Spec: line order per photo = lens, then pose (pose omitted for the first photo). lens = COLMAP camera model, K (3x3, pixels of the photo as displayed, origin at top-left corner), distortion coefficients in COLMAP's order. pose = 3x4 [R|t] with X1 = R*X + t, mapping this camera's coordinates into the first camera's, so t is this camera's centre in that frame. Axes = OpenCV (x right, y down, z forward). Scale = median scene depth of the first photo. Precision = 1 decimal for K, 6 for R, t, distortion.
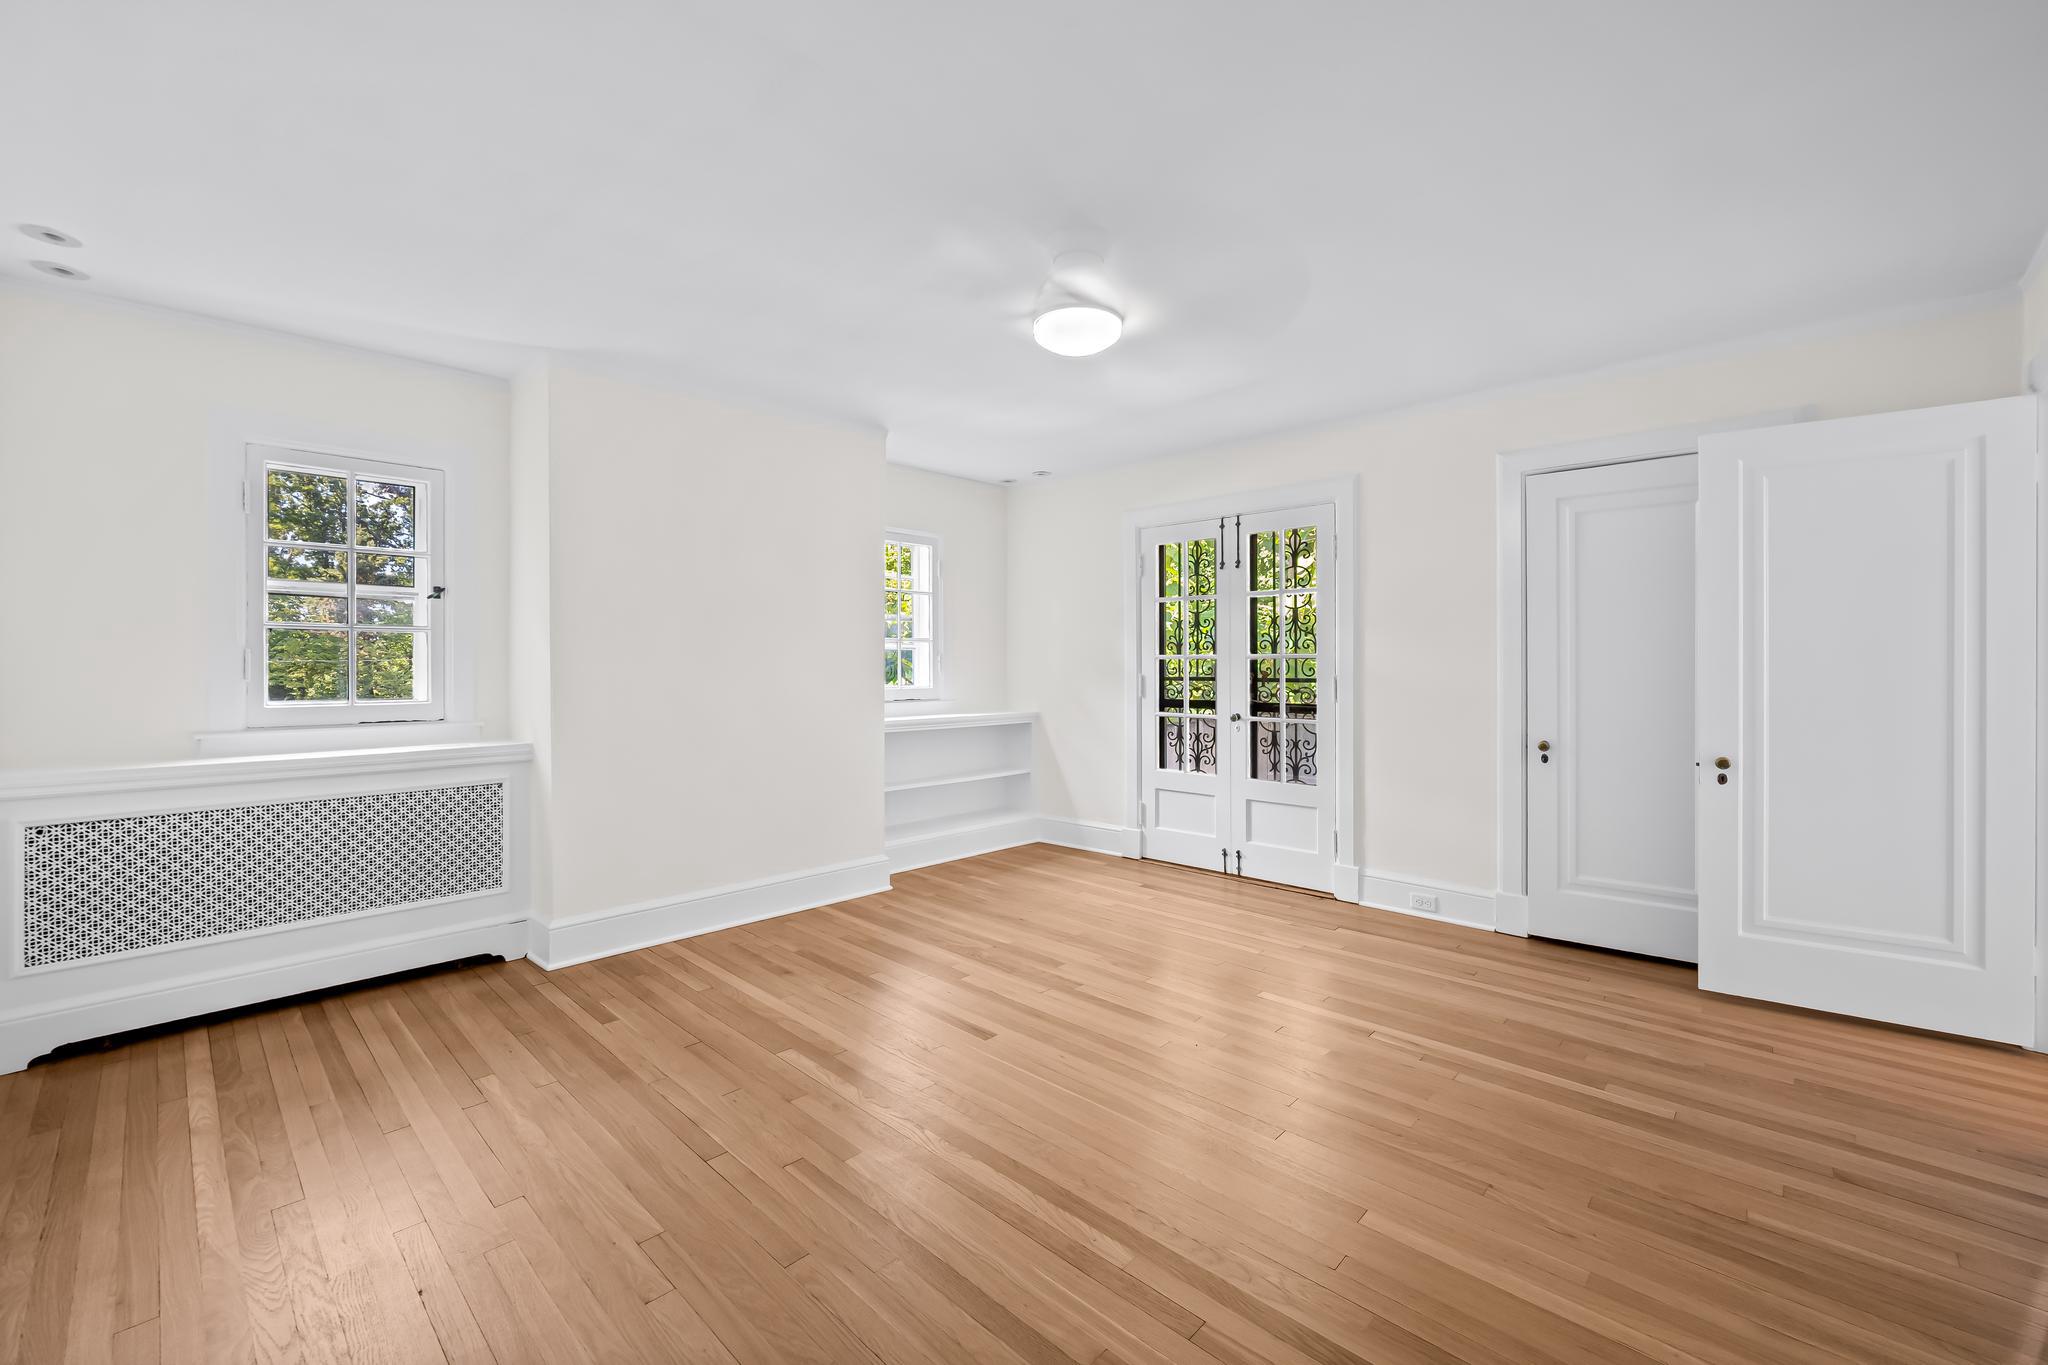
lens RADIAL K [[826.0, 0, 1024.9], [0, 826.0, 666.2], [0, 0, 1]] dist [-0.005453, -0.000002]
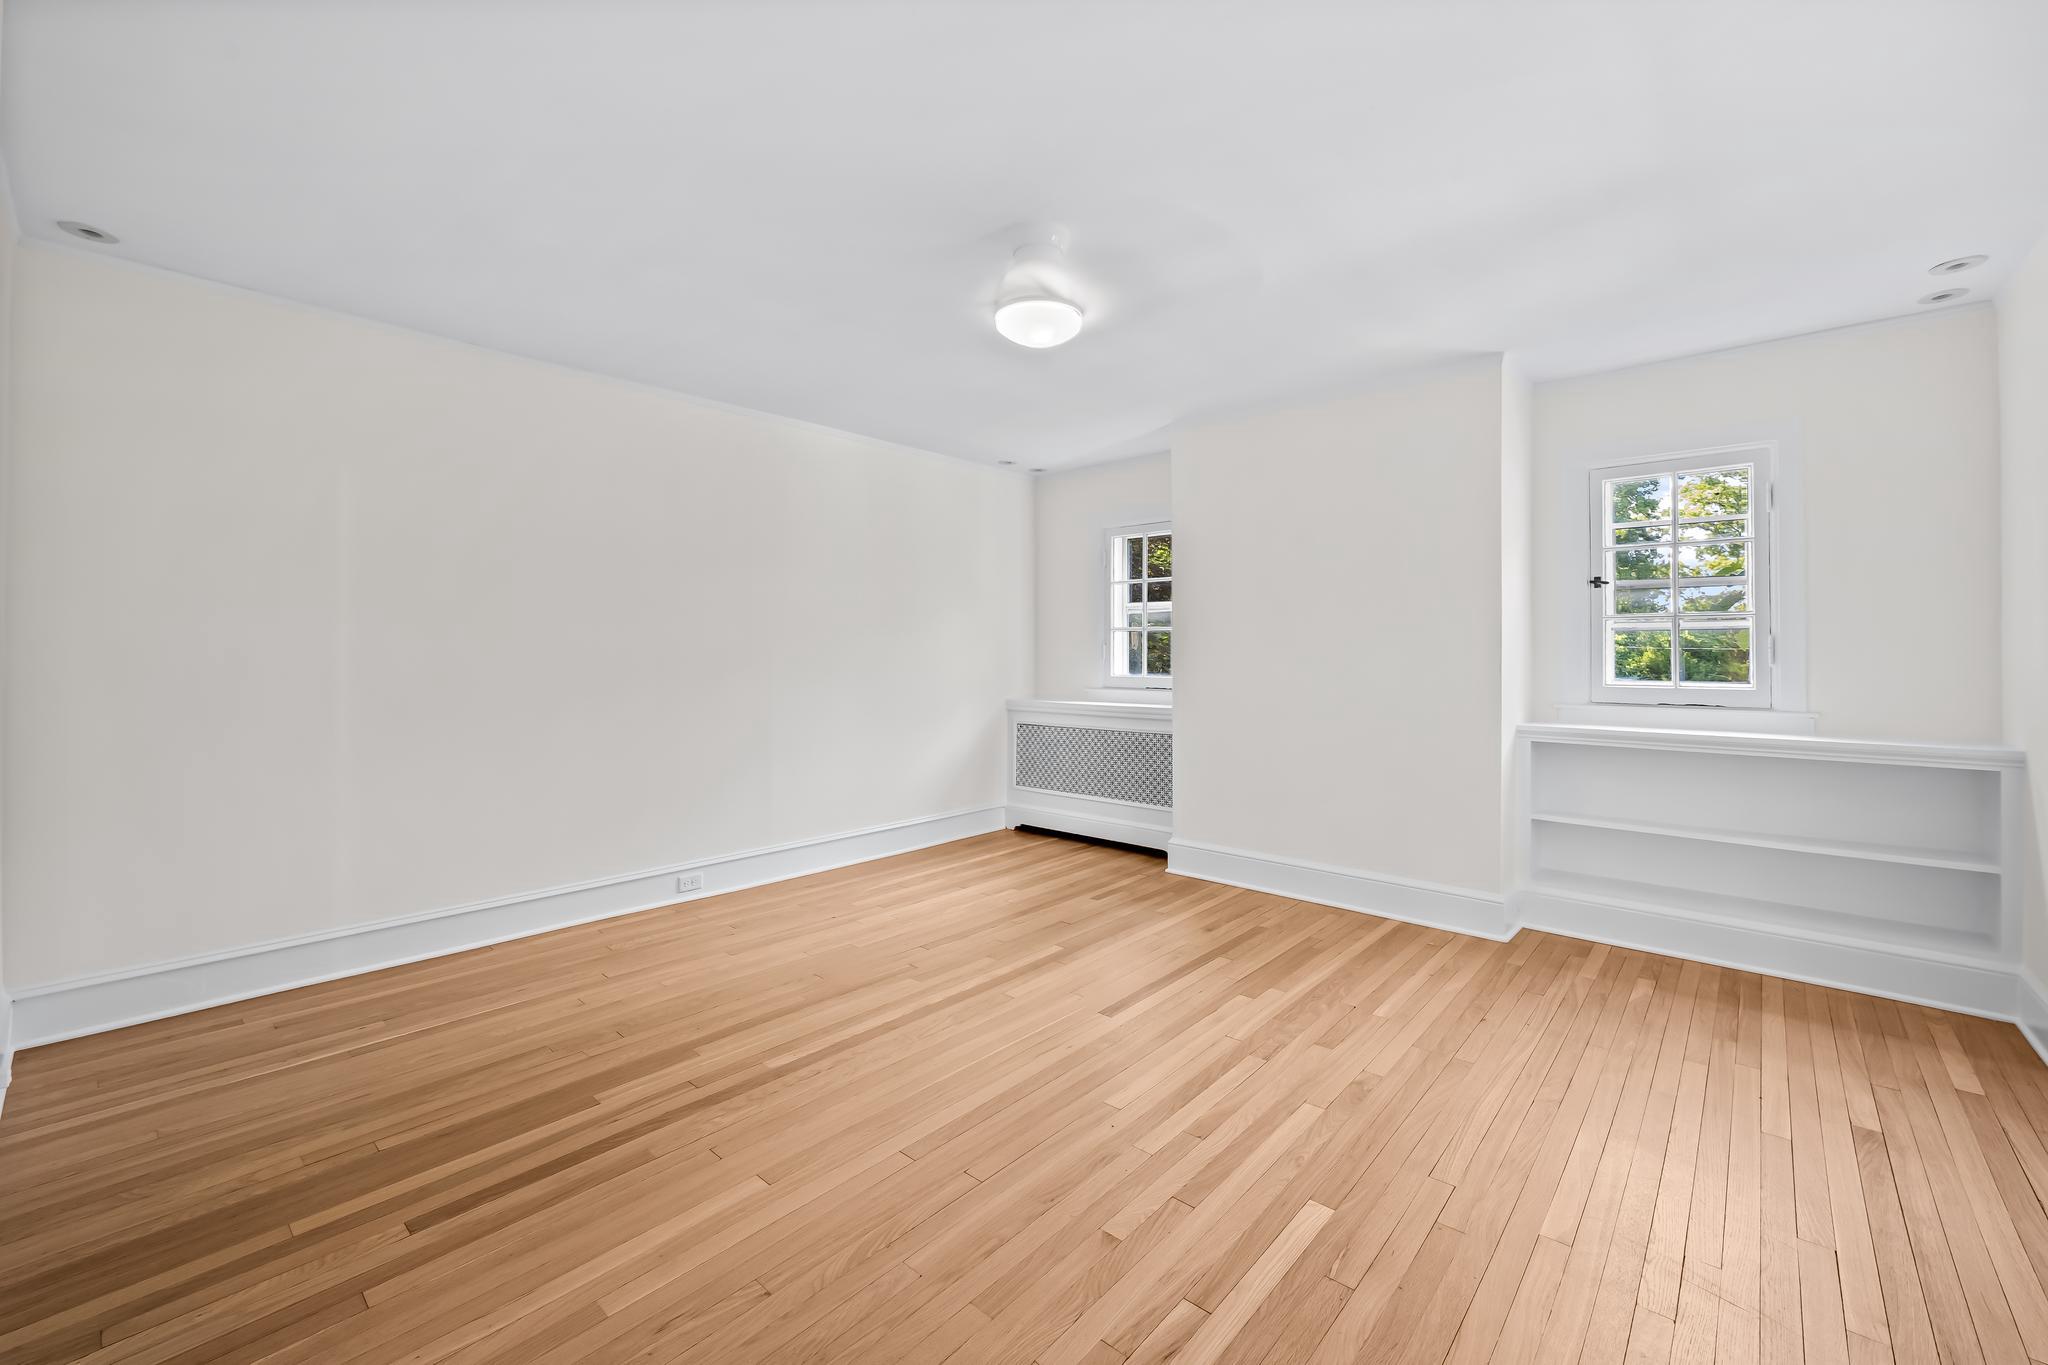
lens RADIAL K [[840.3, 0, 1055.1], [0, 840.3, 652.2], [0, 0, 1]] dist [0.001401, 0.000157]
pose [[0.061395, 0.005704, -0.998097, 0.839669], [-0.000146, 0.999984, 0.005706, -0.011402], [0.998114, -0.000205, 0.061395, 0.727815]]
